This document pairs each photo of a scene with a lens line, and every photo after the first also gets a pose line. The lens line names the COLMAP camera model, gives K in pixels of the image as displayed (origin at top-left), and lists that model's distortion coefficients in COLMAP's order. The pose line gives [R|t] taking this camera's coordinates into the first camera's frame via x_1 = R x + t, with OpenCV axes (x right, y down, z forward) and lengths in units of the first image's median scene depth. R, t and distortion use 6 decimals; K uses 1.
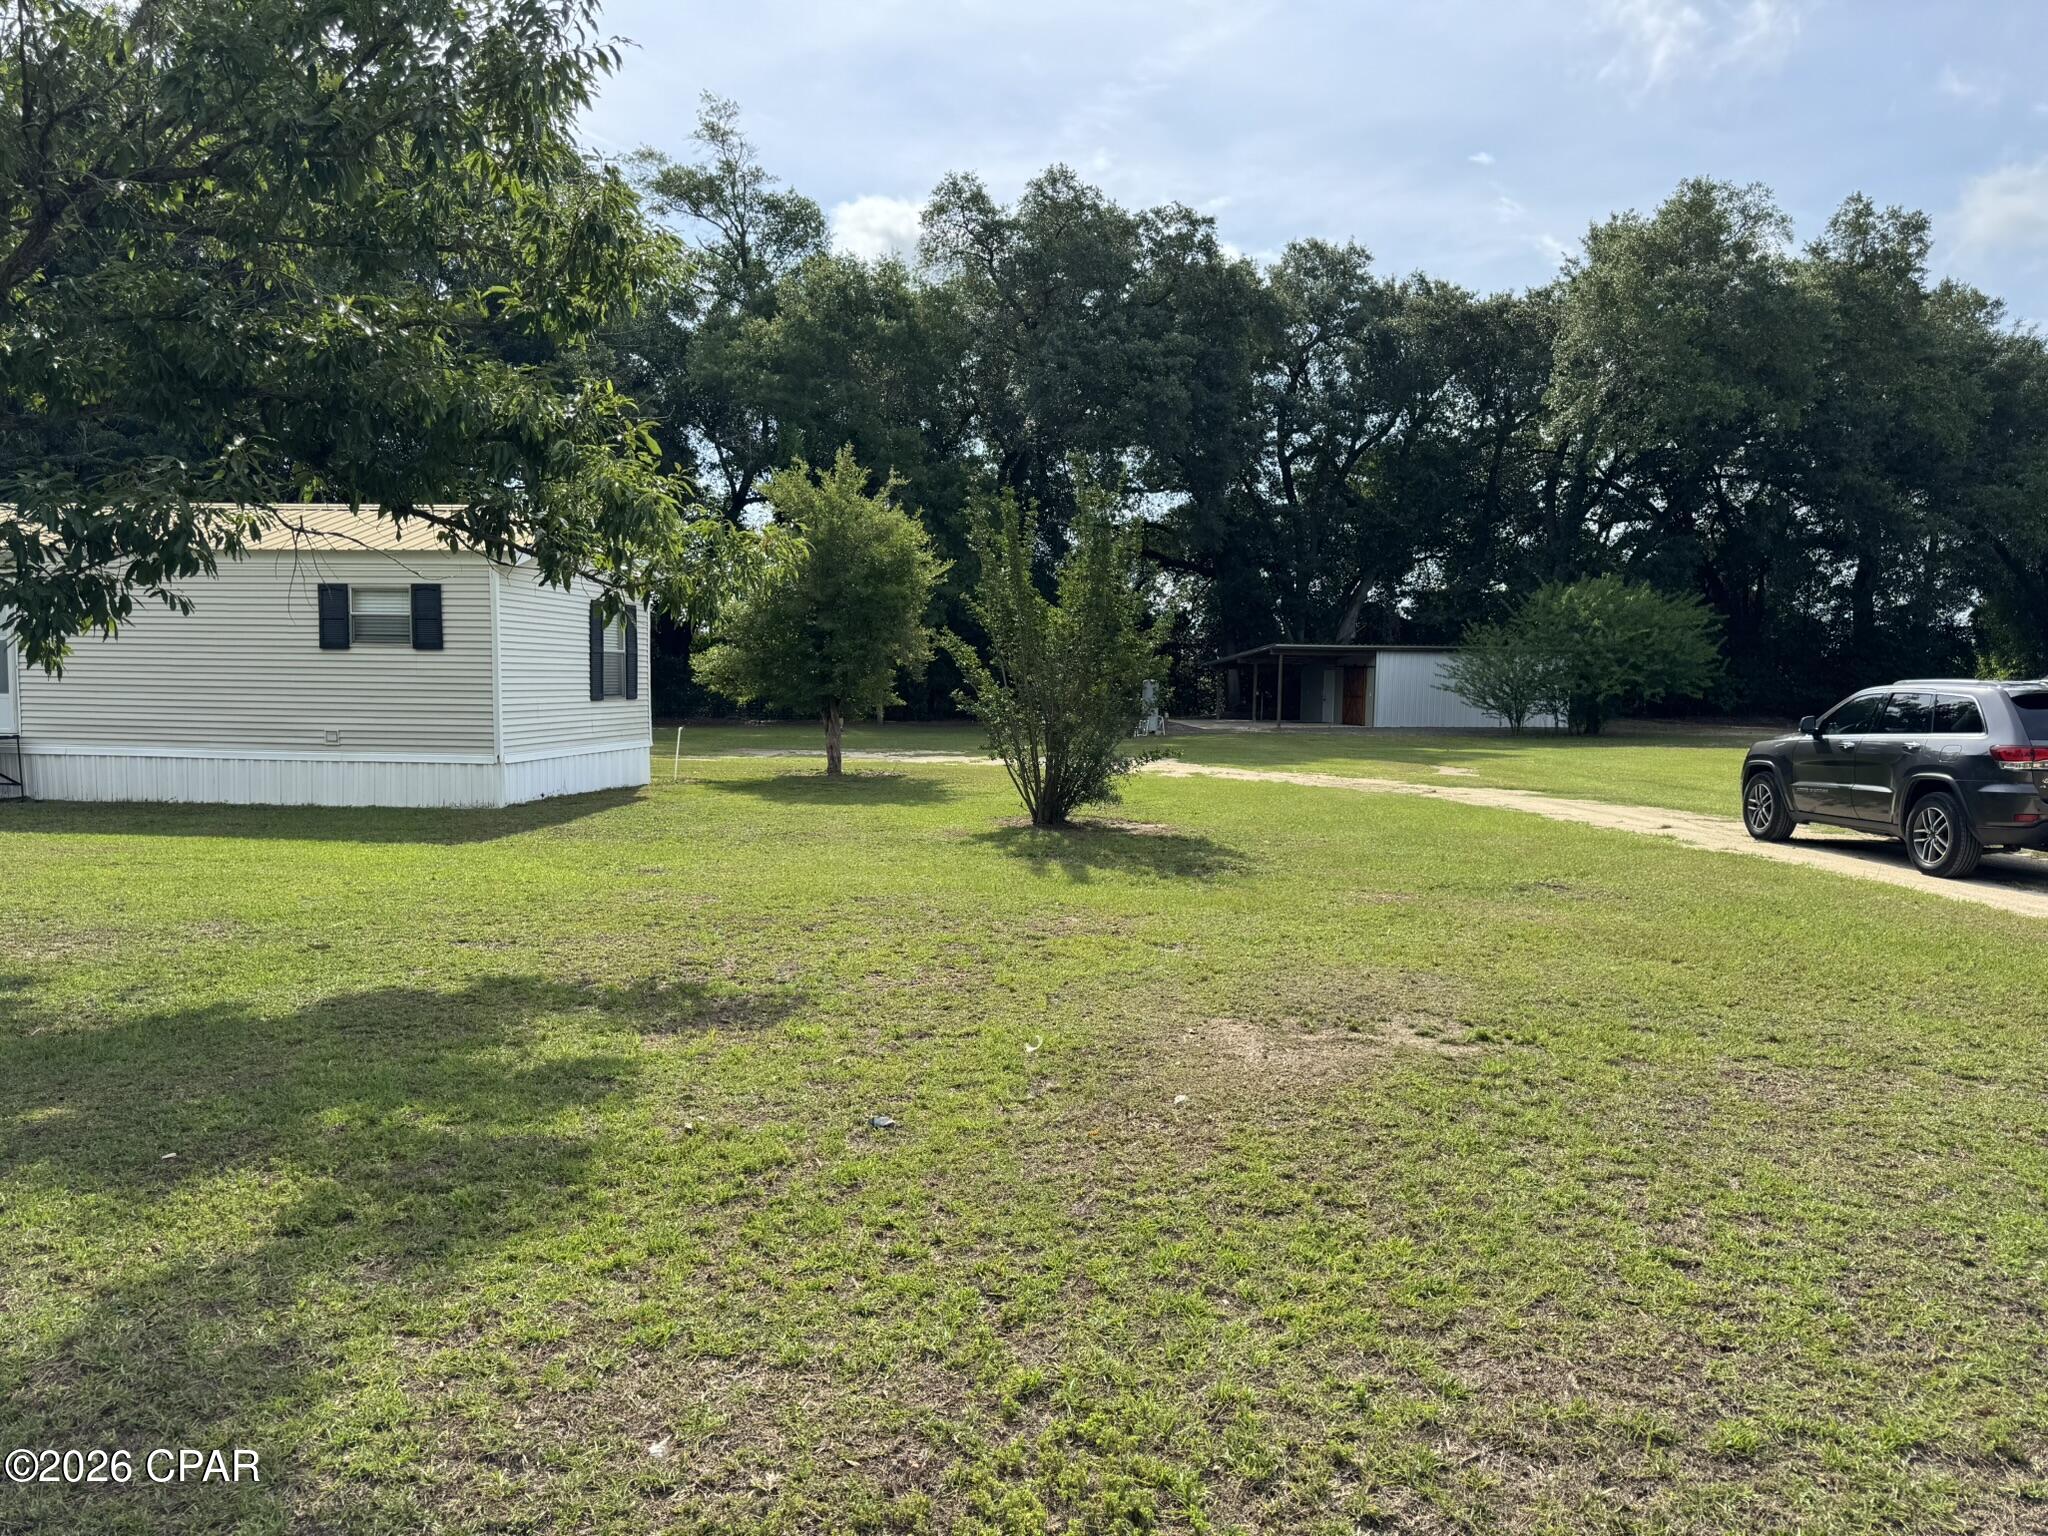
lens RADIAL K [[1418.3, 0, 1024.0], [0, 1418.3, 768.0], [0, 0, 1]] dist [0.001895, -0.000575]
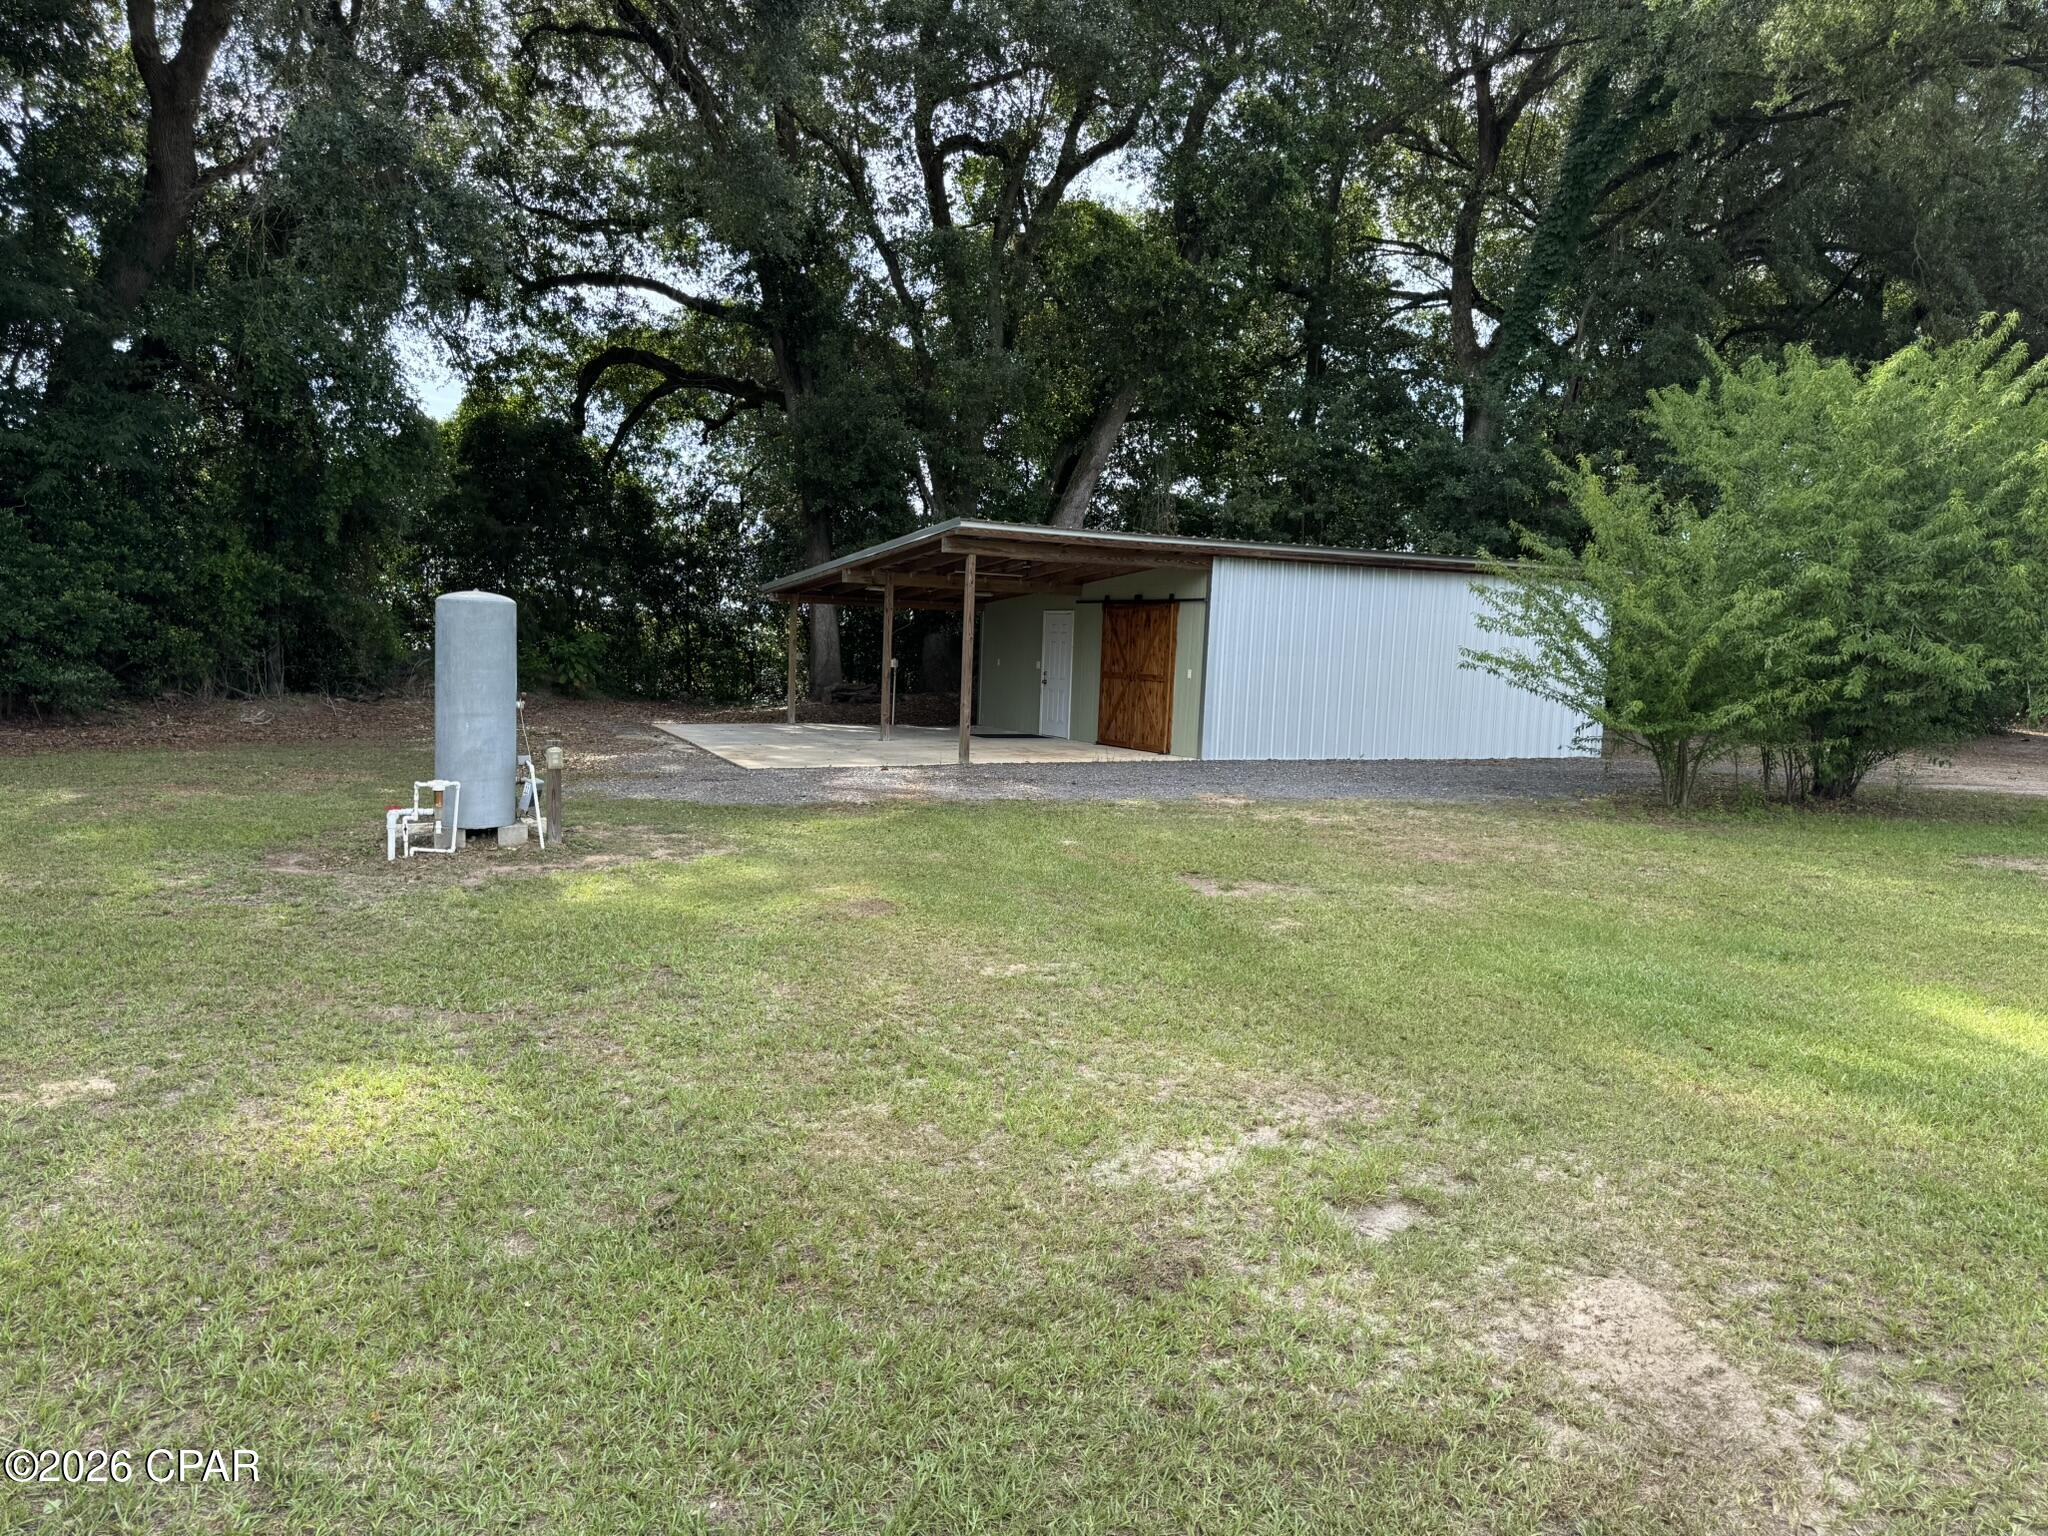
lens RADIAL K [[1418.3, 0, 1024.0], [0, 1418.3, 768.0], [0, 0, 1]] dist [0.001895, -0.000575]
pose [[0.955139, -0.016134, 0.295718, 0.014403], [0.006079, 0.999373, 0.034887, -0.006565], [-0.296095, -0.031524, 0.954638, 0.106431]]
